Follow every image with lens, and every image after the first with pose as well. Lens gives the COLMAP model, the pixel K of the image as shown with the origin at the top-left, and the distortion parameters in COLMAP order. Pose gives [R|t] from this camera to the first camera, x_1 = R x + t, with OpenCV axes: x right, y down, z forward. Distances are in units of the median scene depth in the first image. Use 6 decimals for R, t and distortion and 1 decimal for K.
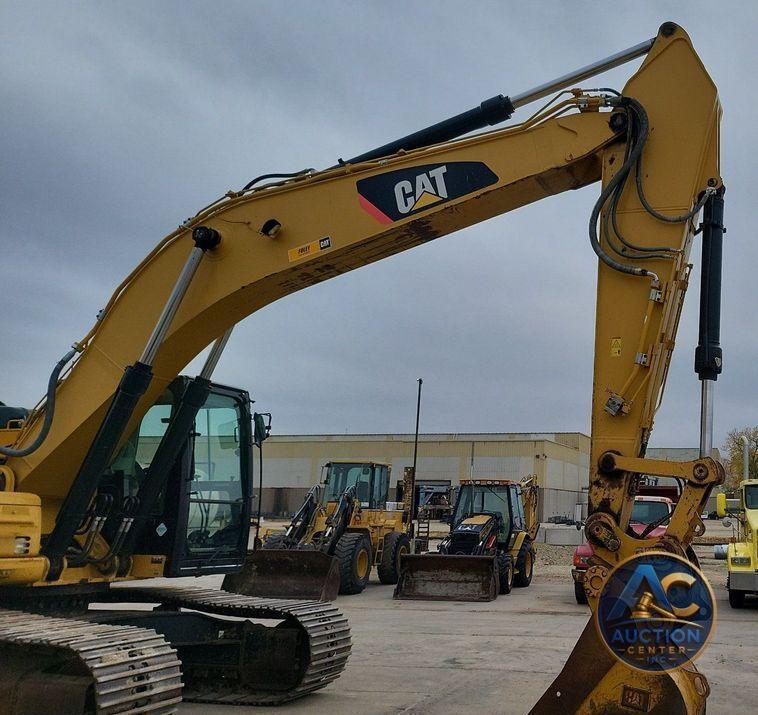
lens RADIAL K [[832.3, 0, 603.4], [0, 832.3, 312.1], [0, 0, 1]] dist [0.068110, -0.070277]
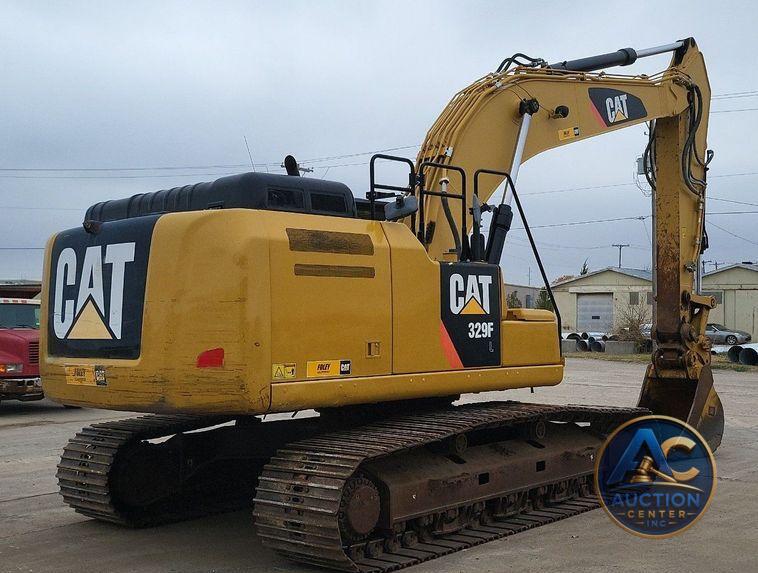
lens RADIAL K [[951.6, 0, 379.0], [0, 951.6, 286.5], [0, 0, 1]] dist [0.025784, -0.003057]
pose [[0.510997, 0.019088, 0.859370, -1.829392], [-0.201595, 0.974531, 0.098227, 0.075422], [-0.835608, -0.223439, 0.501831, 0.443673]]
